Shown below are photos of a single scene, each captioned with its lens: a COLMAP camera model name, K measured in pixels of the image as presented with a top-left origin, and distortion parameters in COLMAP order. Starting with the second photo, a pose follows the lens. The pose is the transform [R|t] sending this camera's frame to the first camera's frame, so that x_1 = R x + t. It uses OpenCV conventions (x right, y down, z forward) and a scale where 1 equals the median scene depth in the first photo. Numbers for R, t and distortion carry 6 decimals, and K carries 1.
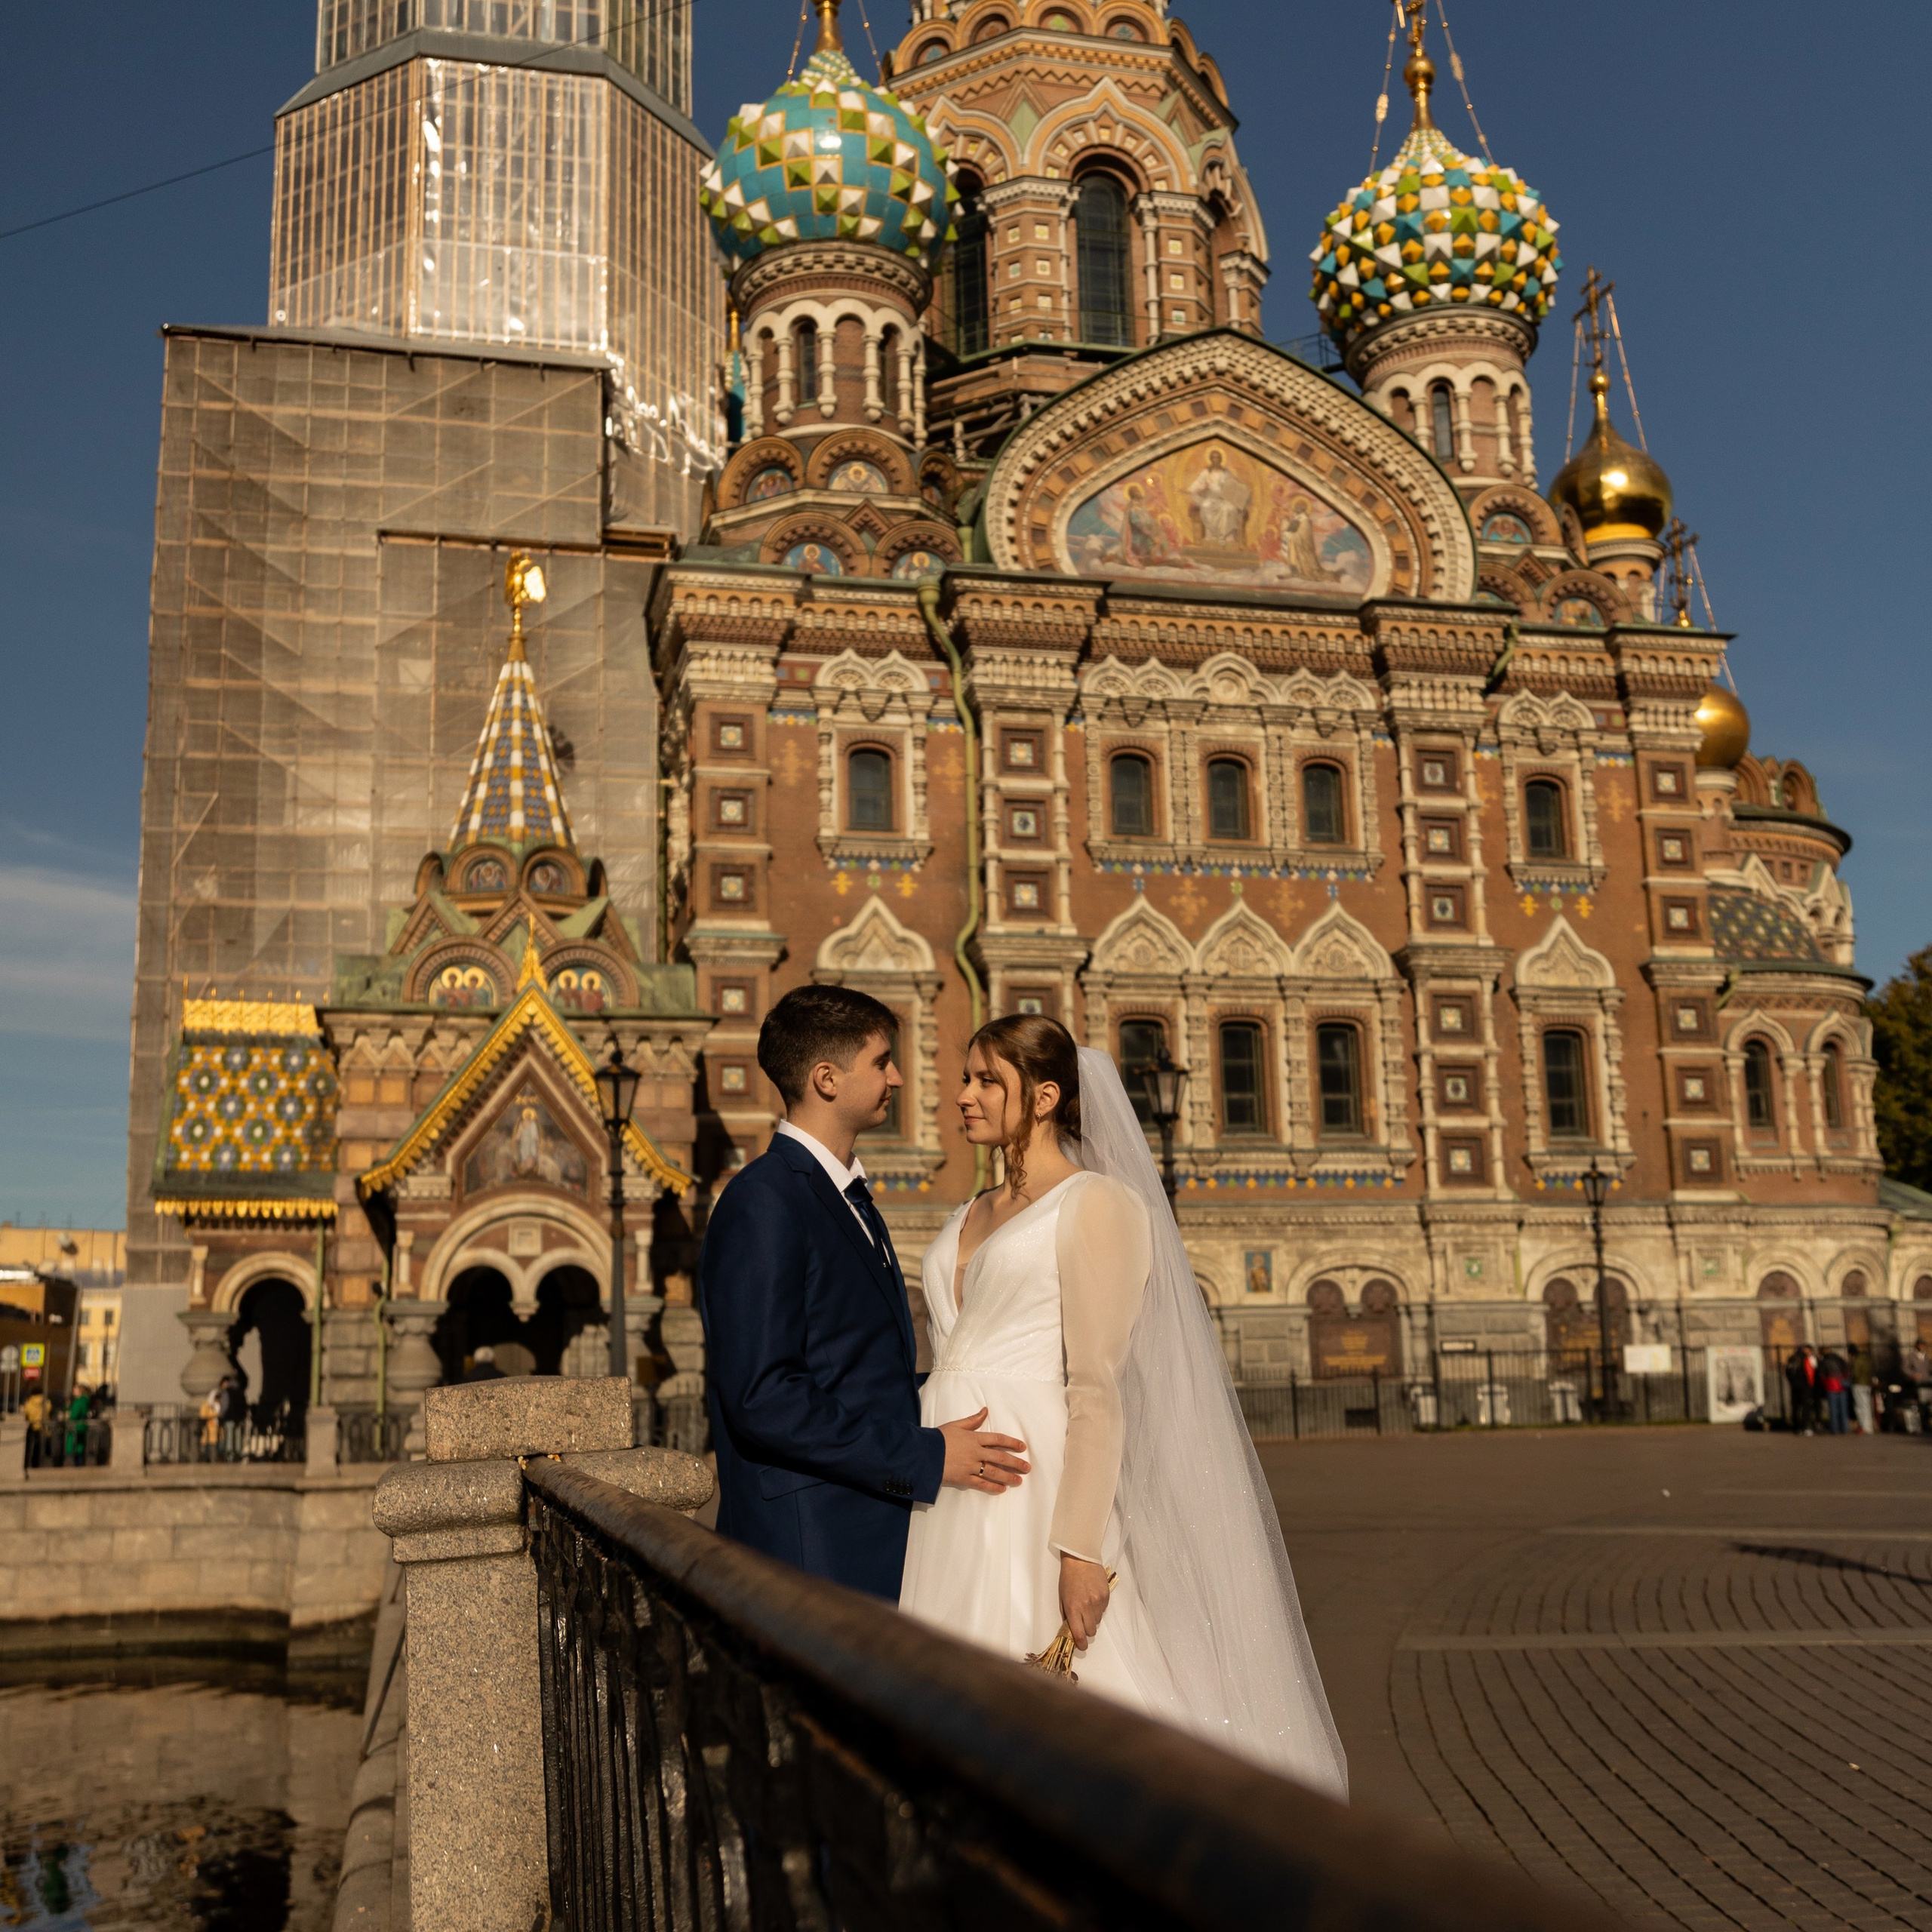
lens RADIAL K [[2216.0, 0, 969.4], [0, 2216.0, 961.7], [0, 0, 1]] dist [0.003090, 0.000000]
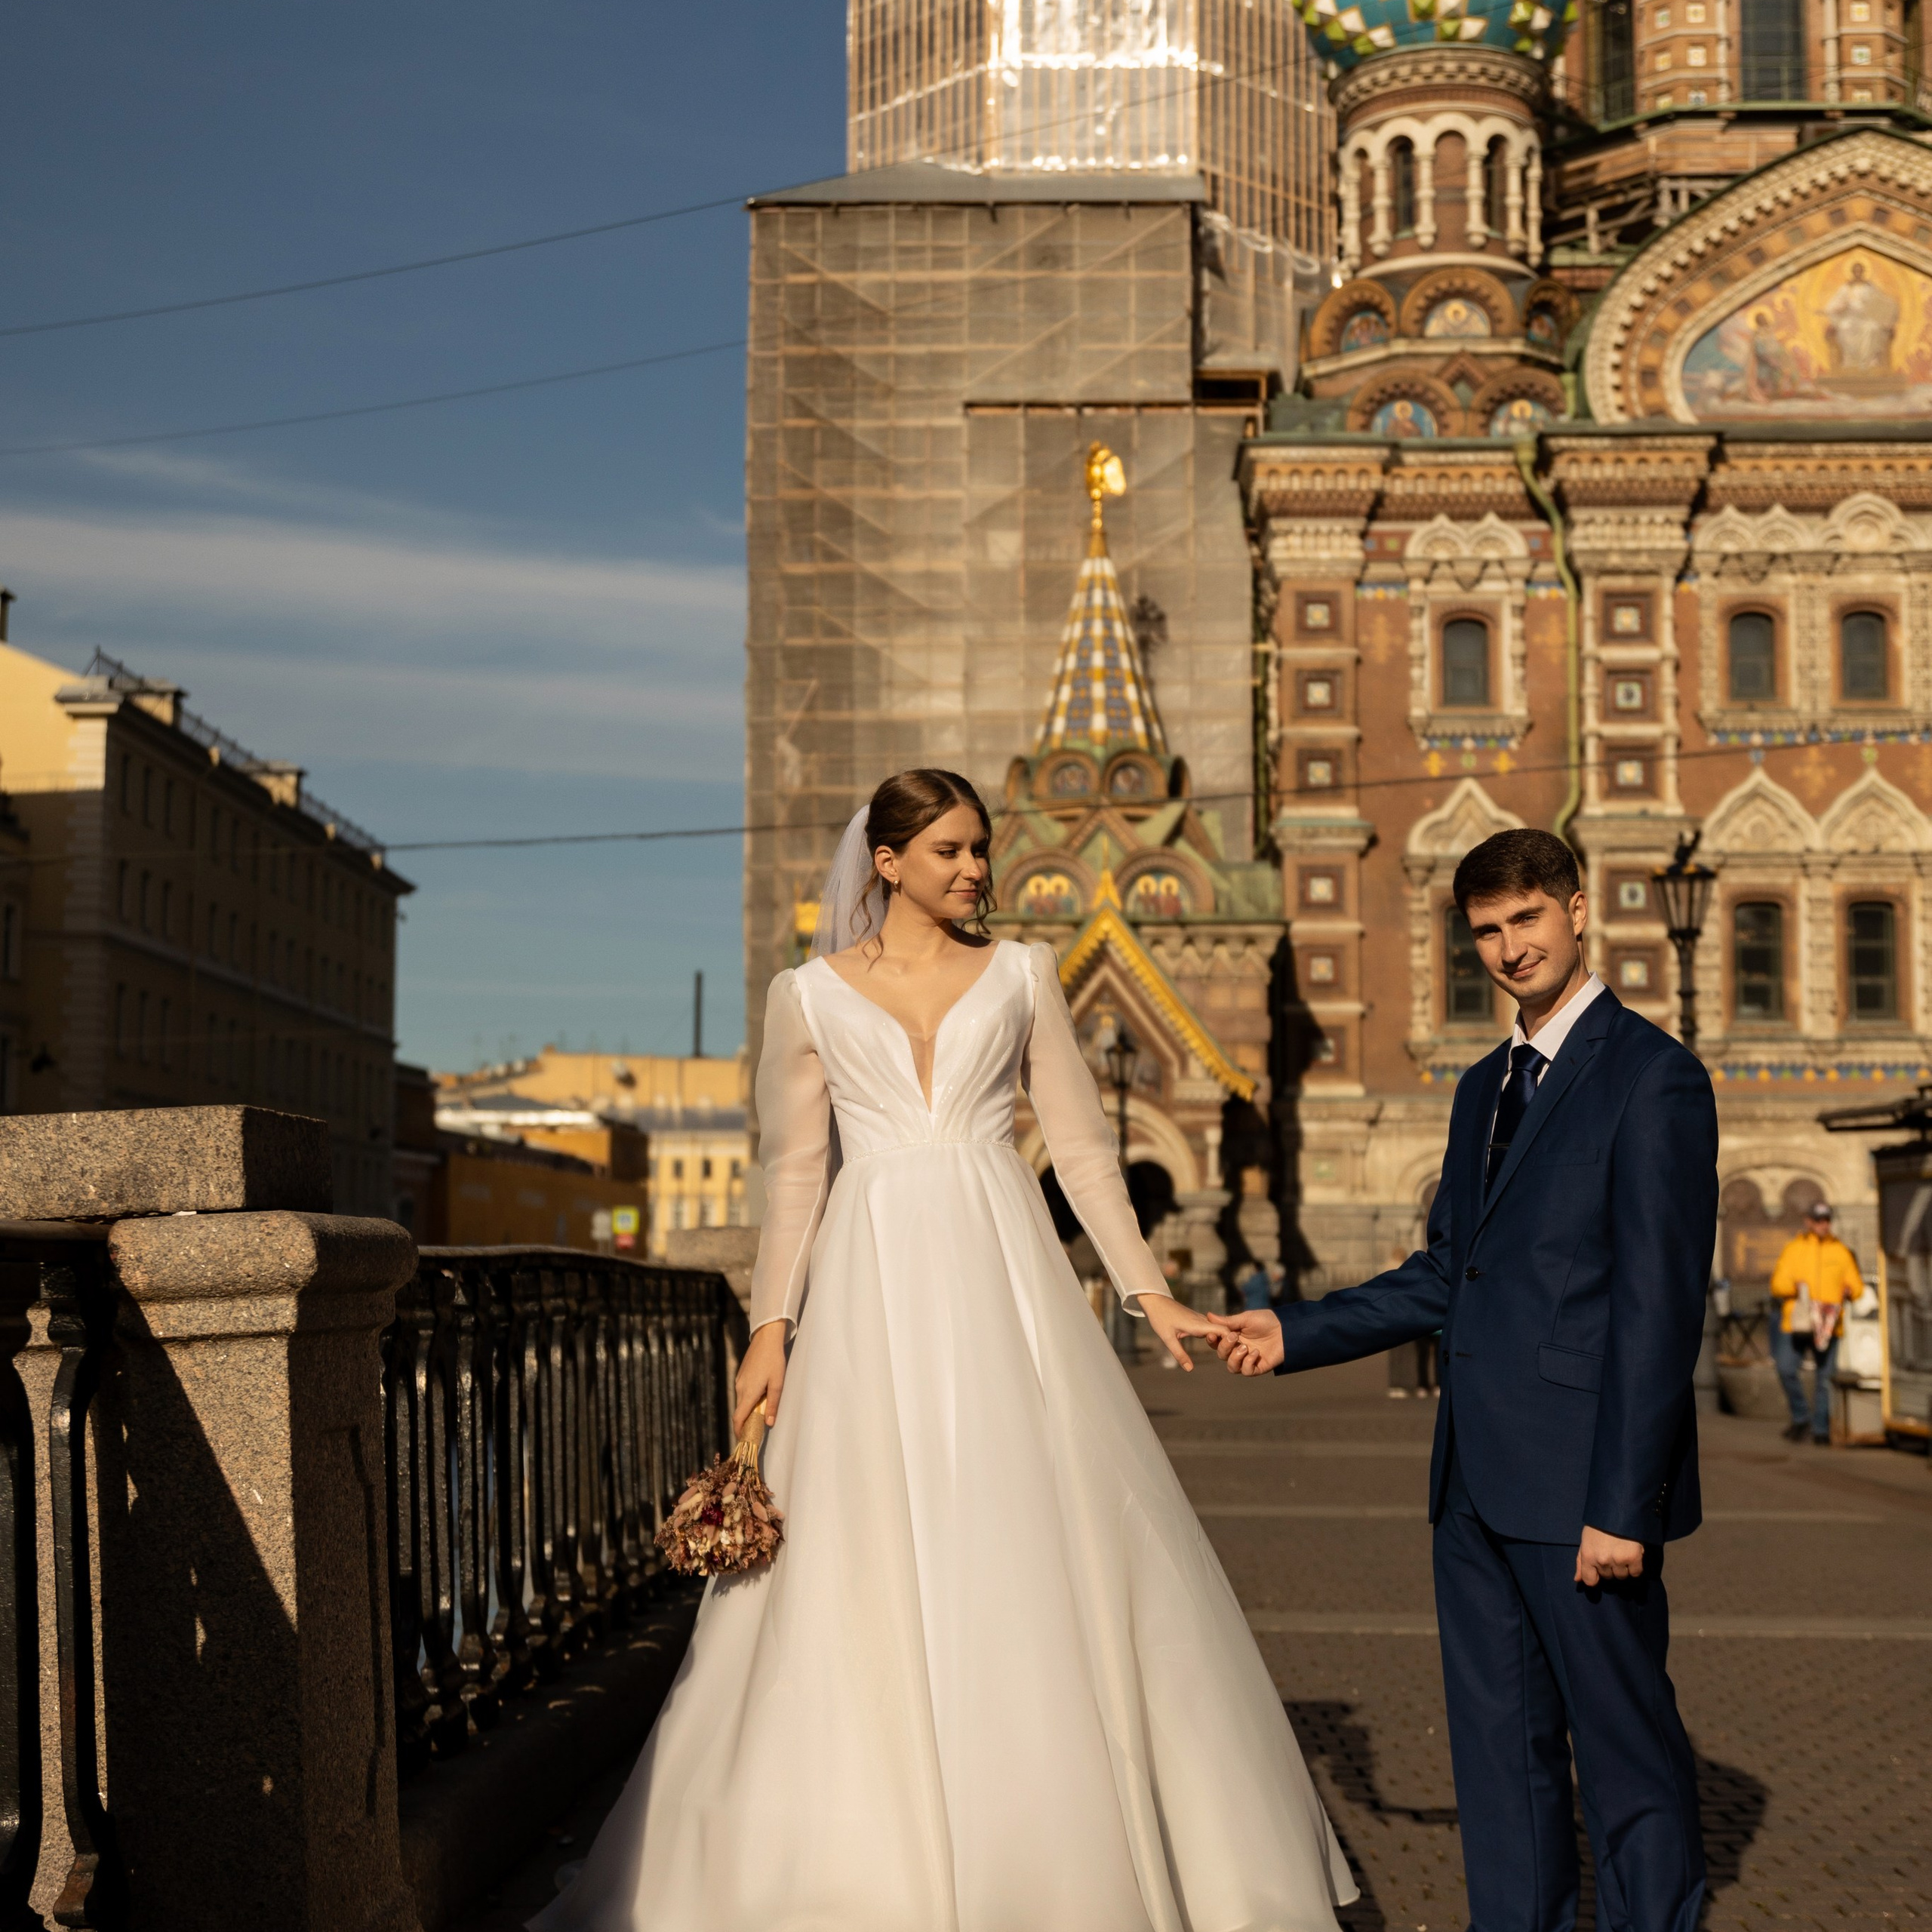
lens RADIAL K [[3378.7, 0, 959.3], [0, 3378.7, 986.7], [0, 0, 1]] dist [0.001603, 0.000000]
pose [[0.961248, 0.002291, -0.275674, 0.147012], [0.027969, 0.993996, 0.105785, -0.098657], [0.274261, -0.109396, 0.955413, -0.465431]]
